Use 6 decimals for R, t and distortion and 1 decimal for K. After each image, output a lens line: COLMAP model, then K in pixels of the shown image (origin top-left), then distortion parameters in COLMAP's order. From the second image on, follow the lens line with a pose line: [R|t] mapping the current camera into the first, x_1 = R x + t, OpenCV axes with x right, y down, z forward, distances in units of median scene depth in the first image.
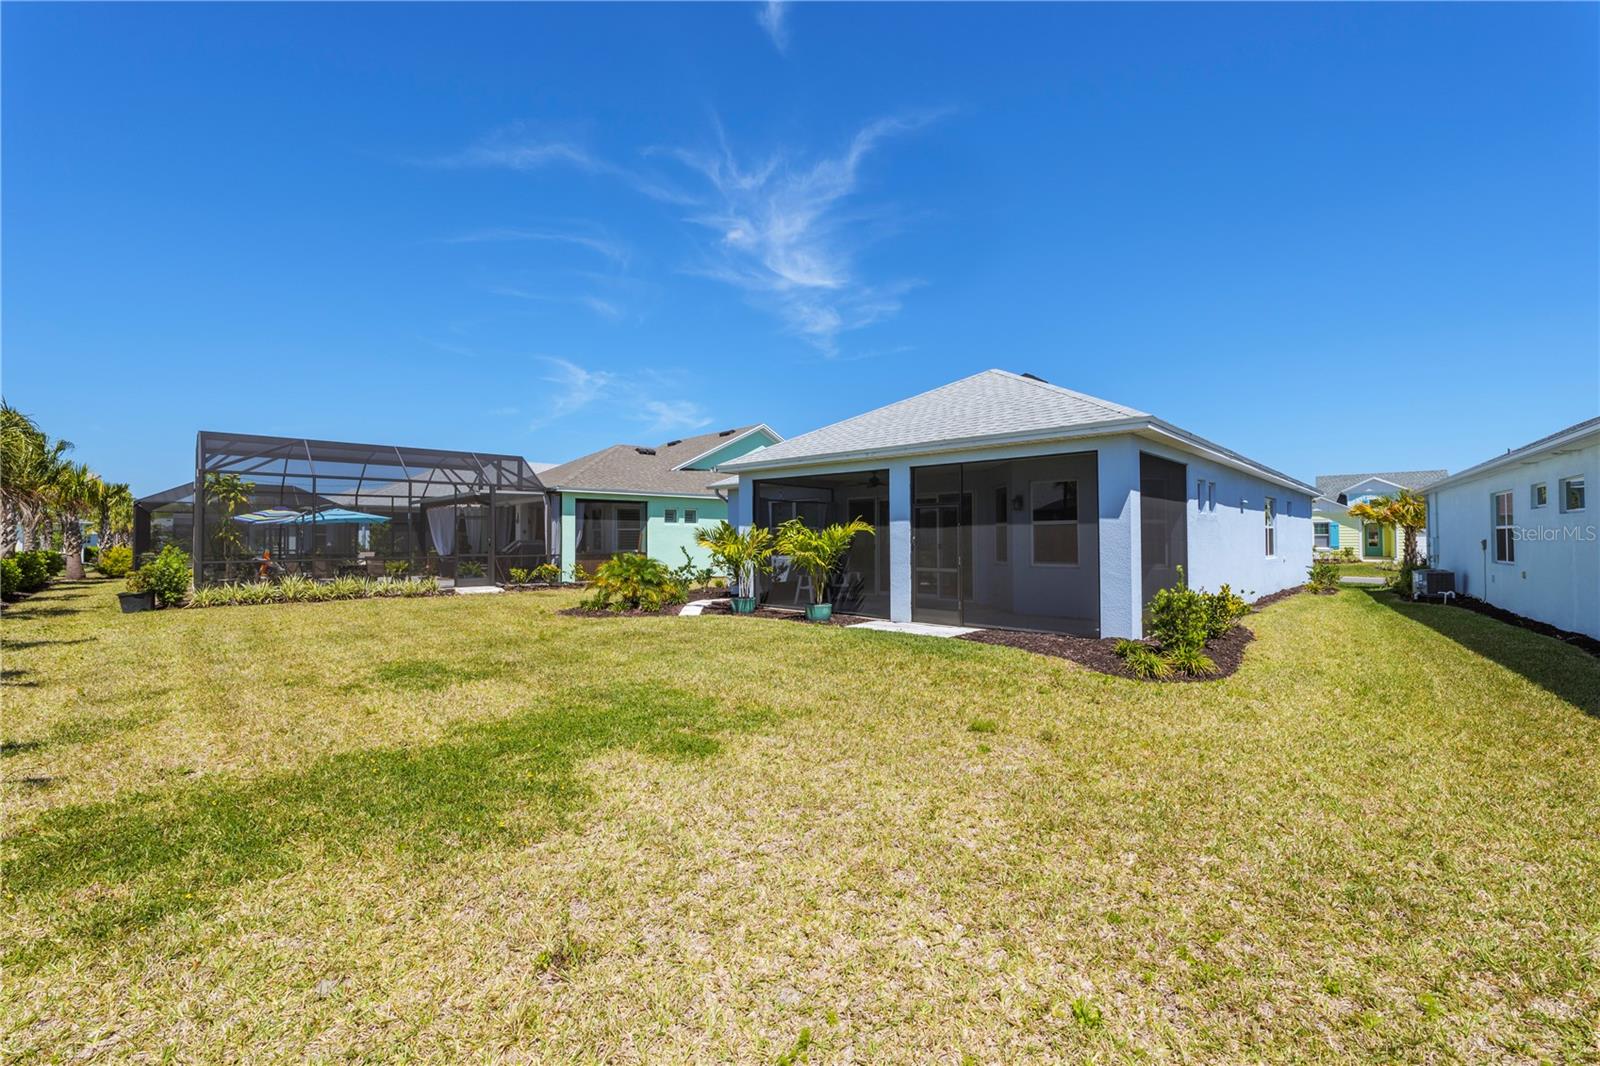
lens RADIAL K [[696.9, 0, 800.0], [0, 696.9, 533.0], [0, 0, 1]] dist [0.000502, 0.000048]
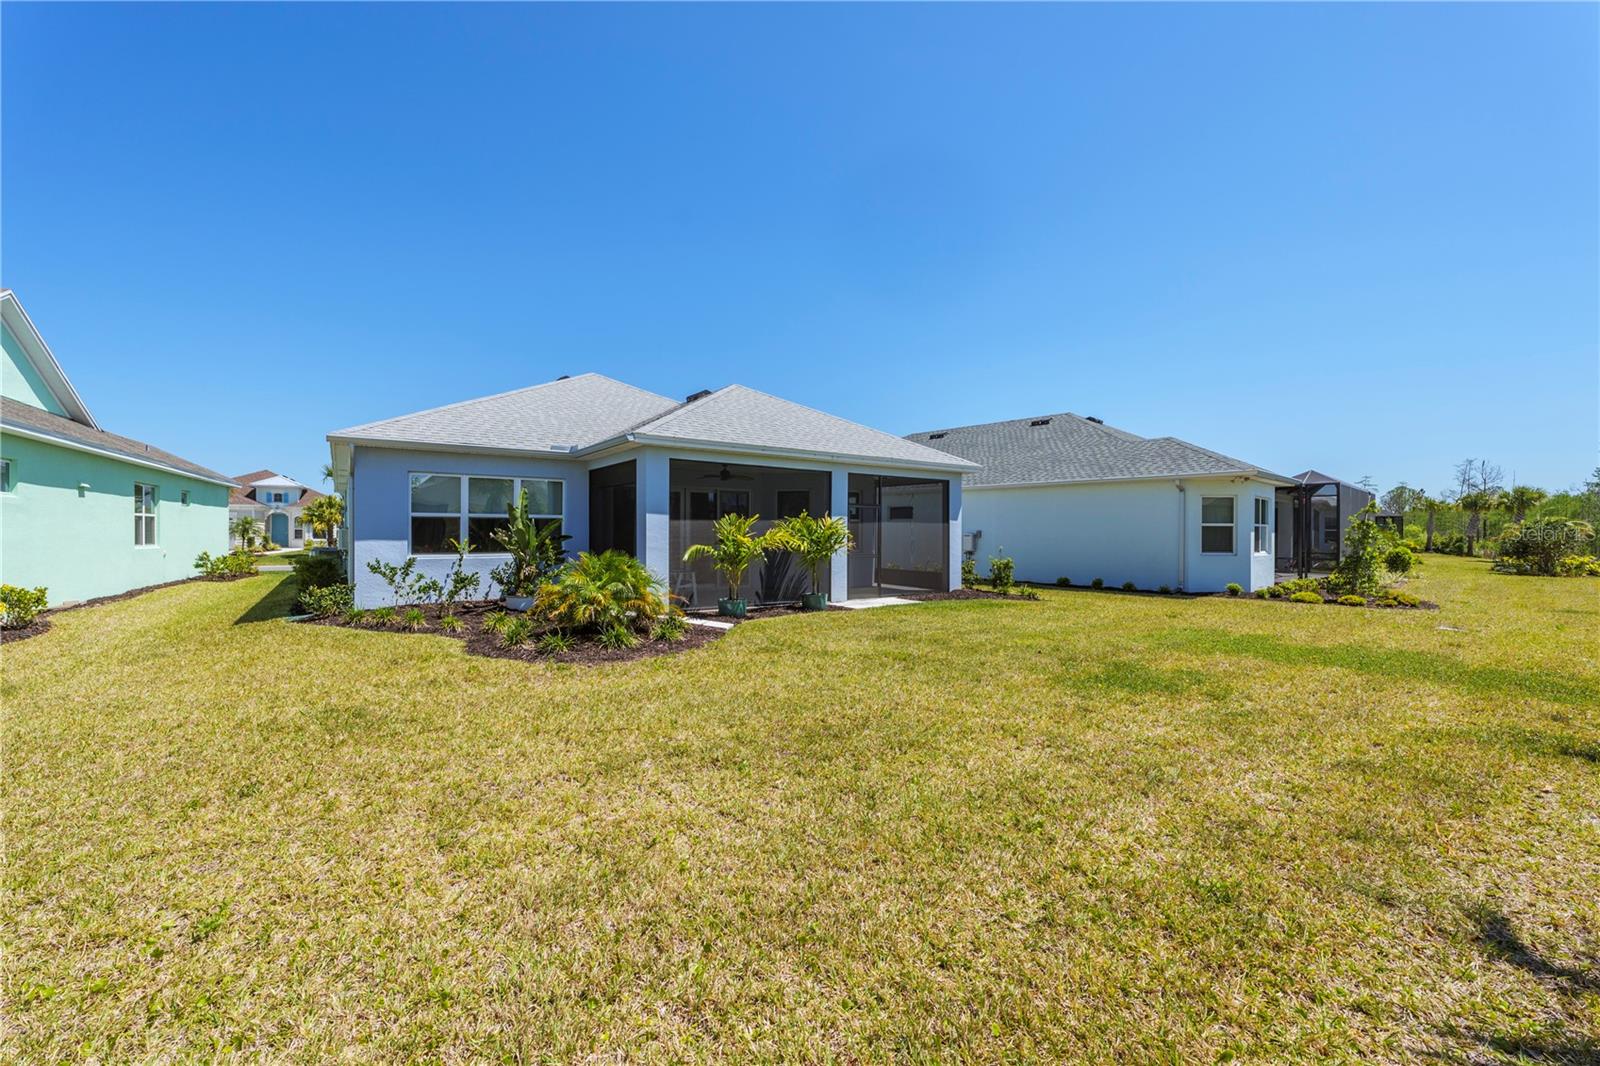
lens RADIAL K [[653.1, 0, 804.9], [0, 653.1, 525.7], [0, 0, 1]] dist [0.001573, 0.000322]
pose [[0.180861, 0.009685, 0.983461, -0.962515], [-0.013922, 0.999877, -0.007286, 0.007514], [-0.983410, -0.012374, 0.180973, 0.854345]]
